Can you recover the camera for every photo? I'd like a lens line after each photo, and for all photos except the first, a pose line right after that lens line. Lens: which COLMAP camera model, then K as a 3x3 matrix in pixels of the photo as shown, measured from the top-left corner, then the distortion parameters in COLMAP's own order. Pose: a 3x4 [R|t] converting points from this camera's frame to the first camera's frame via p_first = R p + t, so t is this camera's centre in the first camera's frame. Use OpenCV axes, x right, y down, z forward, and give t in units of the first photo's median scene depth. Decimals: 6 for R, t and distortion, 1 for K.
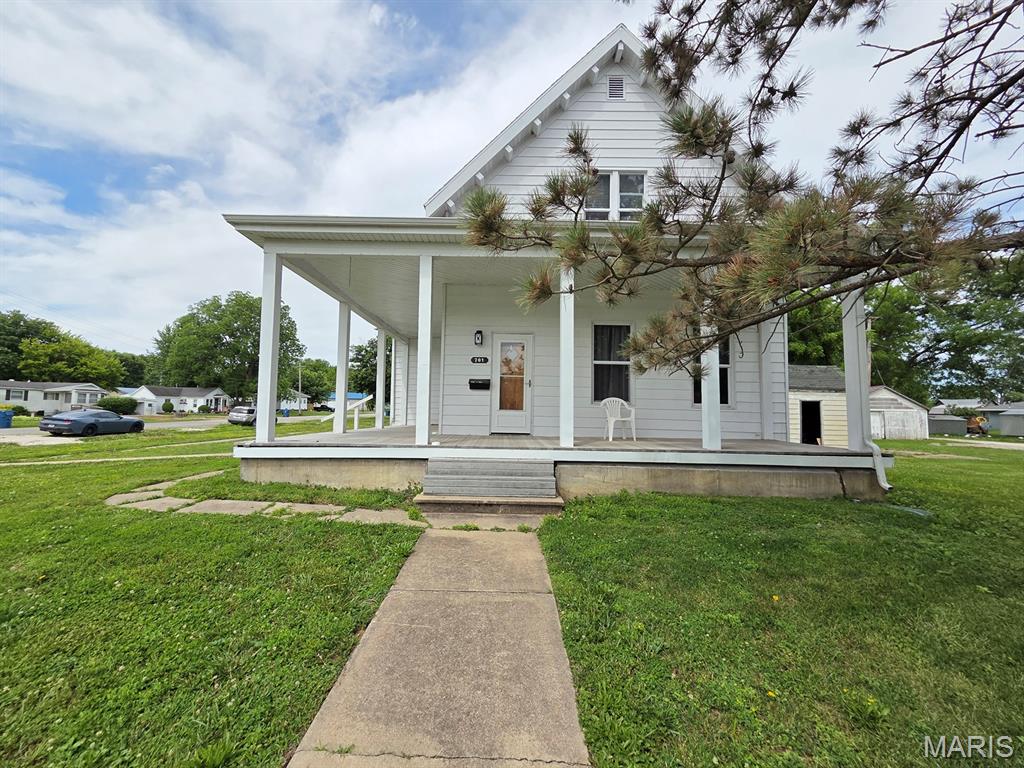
lens RADIAL K [[417.2, 0, 512.0], [0, 417.2, 384.0], [0, 0, 1]] dist [0.000918, 0.000377]
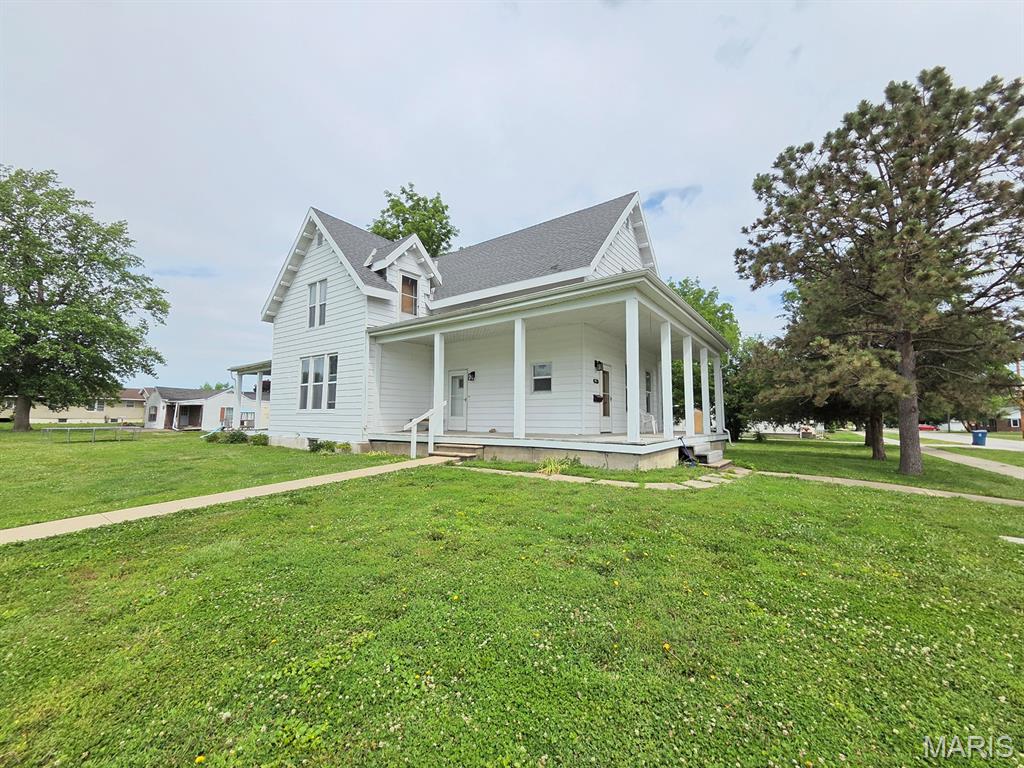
lens RADIAL K [[413.5, 0, 505.0], [0, 413.5, 383.7], [0, 0, 1]] dist [0.002314, 0.000512]
pose [[0.597019, 0.059867, 0.799990, -1.402765], [-0.050696, 0.998034, -0.036853, 0.018413], [-0.800623, -0.018554, 0.598880, 0.408839]]
